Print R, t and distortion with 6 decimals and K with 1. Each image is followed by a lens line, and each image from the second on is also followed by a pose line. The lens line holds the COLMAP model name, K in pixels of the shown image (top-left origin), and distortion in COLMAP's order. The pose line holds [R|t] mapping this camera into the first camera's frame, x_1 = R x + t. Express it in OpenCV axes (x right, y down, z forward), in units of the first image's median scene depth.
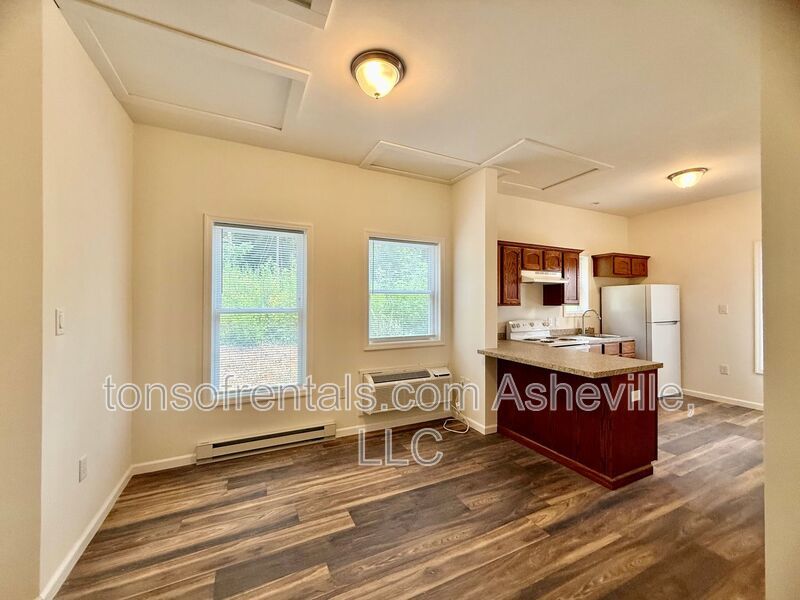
lens RADIAL K [[315.8, 0, 393.4], [0, 315.8, 300.7], [0, 0, 1]] dist [-0.013092, 0.000714]
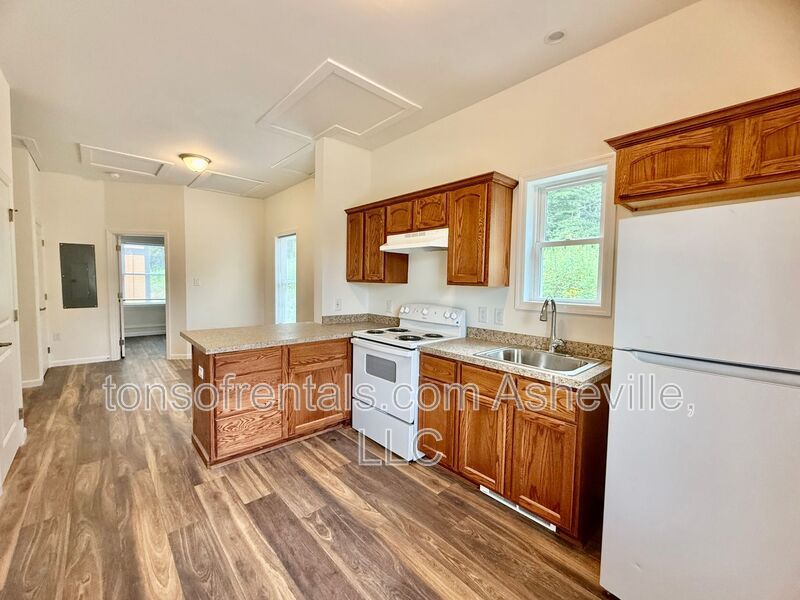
lens RADIAL K [[333.6, 0, 396.8], [0, 333.6, 301.1], [0, 0, 1]] dist [0.001154, -0.000610]
pose [[0.299700, 0.062812, -0.951963, 1.178856], [-0.015065, 0.998017, 0.061108, 0.009348], [0.953914, -0.003973, 0.300052, 0.778797]]
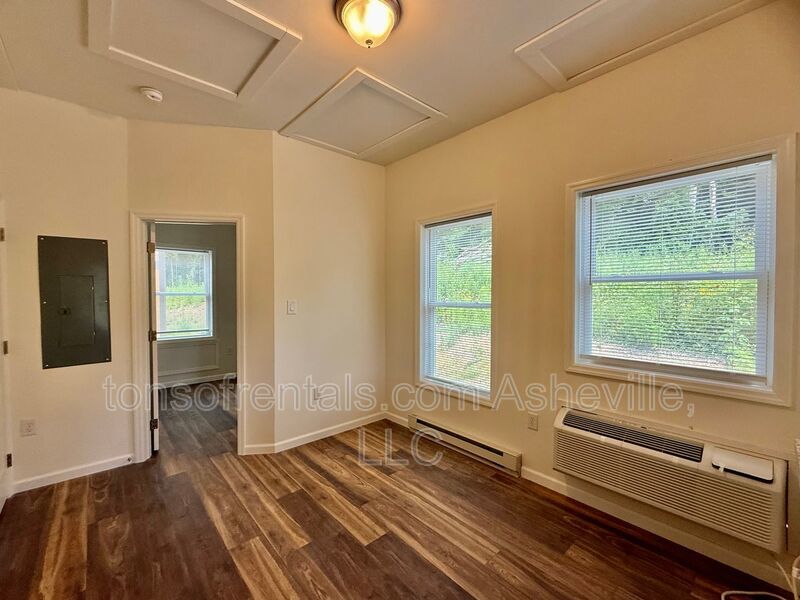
lens RADIAL K [[333.6, 0, 396.8], [0, 333.6, 299.3], [0, 0, 1]] dist [0.001154, -0.000610]
pose [[0.295847, 0.016653, -0.955090, 0.414122], [0.003534, 0.999822, 0.018528, -0.003965], [0.955229, -0.008857, 0.295736, 0.414379]]
